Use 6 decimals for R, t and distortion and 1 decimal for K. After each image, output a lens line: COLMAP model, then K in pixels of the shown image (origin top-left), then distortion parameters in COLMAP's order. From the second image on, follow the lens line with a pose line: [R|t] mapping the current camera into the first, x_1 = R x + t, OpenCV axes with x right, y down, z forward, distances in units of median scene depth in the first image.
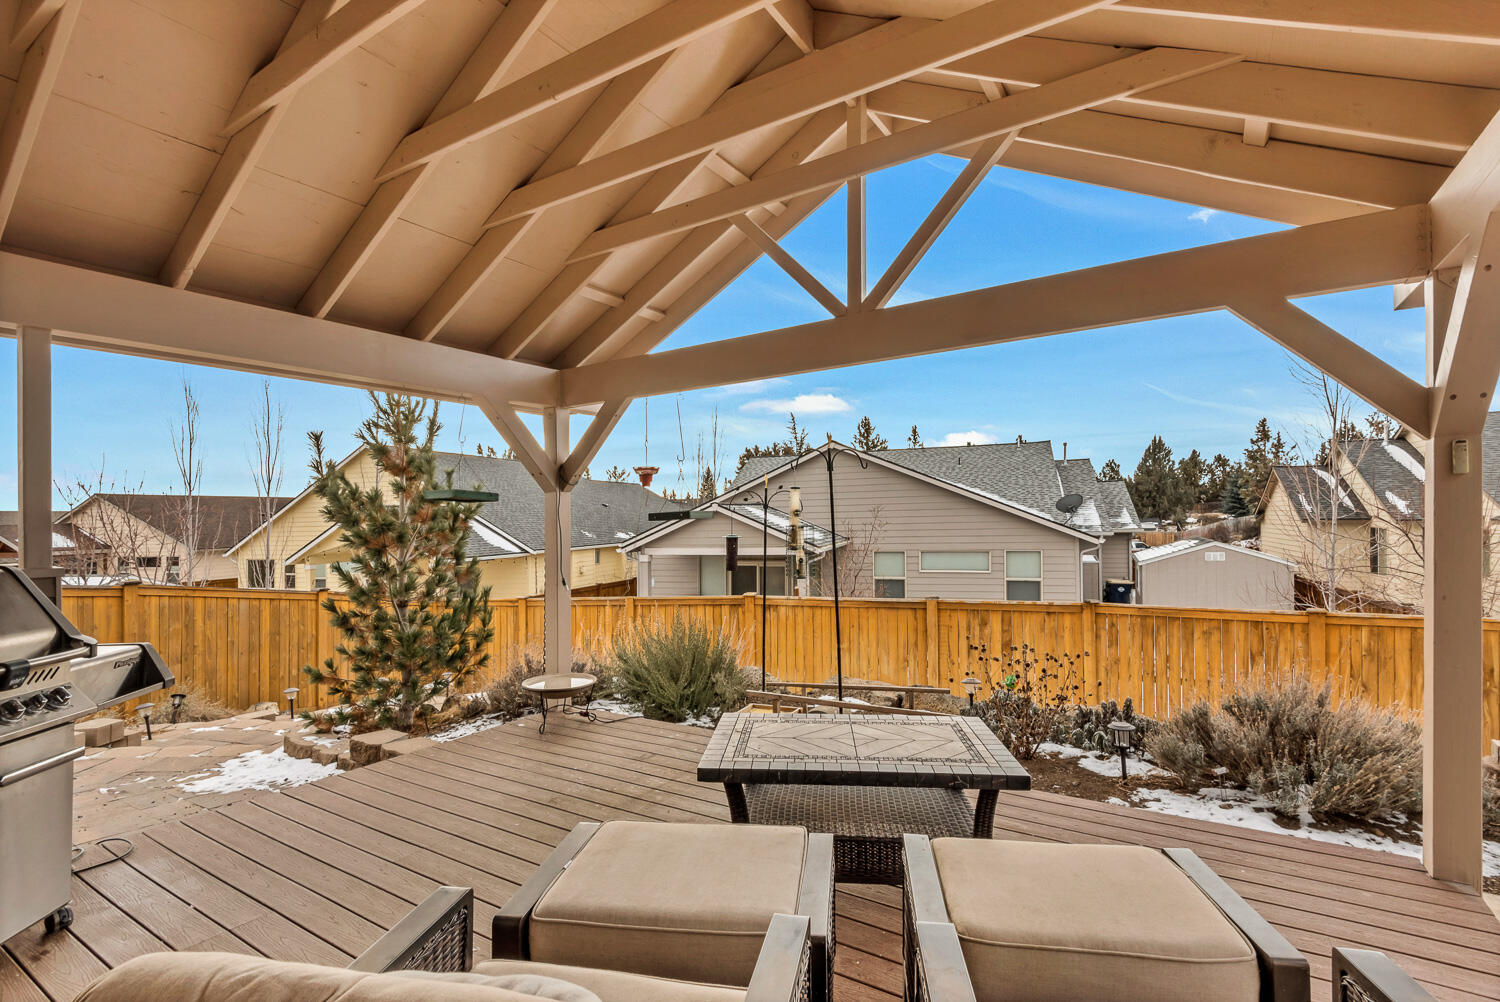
lens RADIAL K [[694.3, 0, 740.2], [0, 694.3, 520.9], [0, 0, 1]] dist [0.001822, 0.000081]
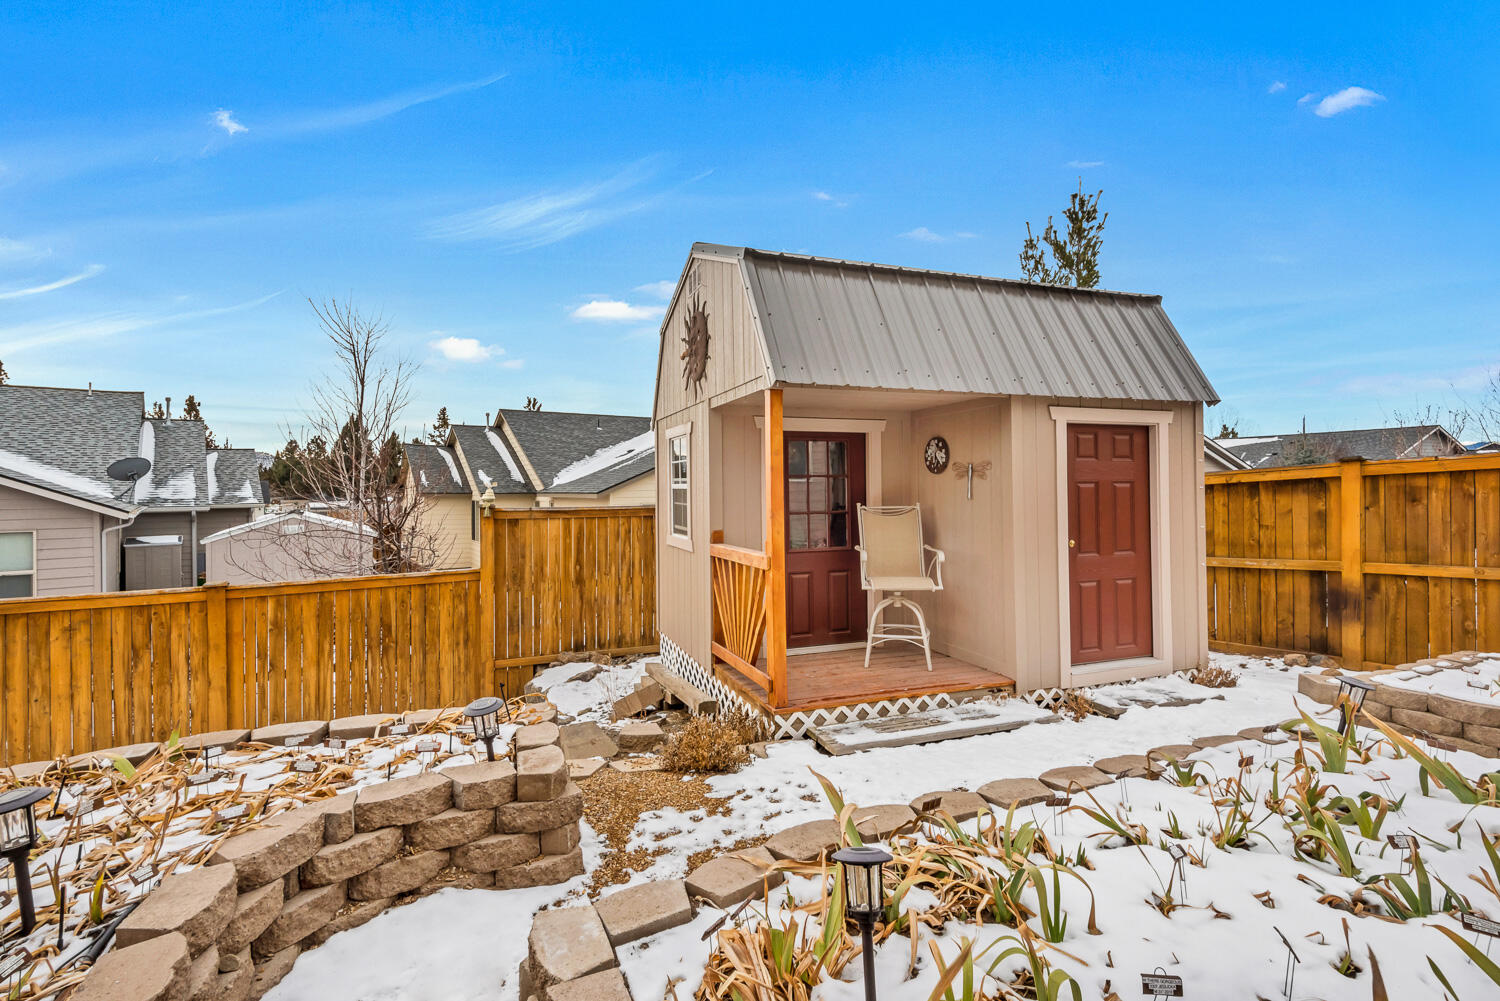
lens RADIAL K [[690.0, 0, 750.0], [0, 690.0, 500.5], [0, 0, 1]] dist [0.009056, -0.000011]
pose [[0.527392, 0.001105, 0.849622, 0.470604], [0.001611, 0.999996, -0.002300, 0.032050], [-0.849621, 0.002582, 0.527388, 0.016509]]
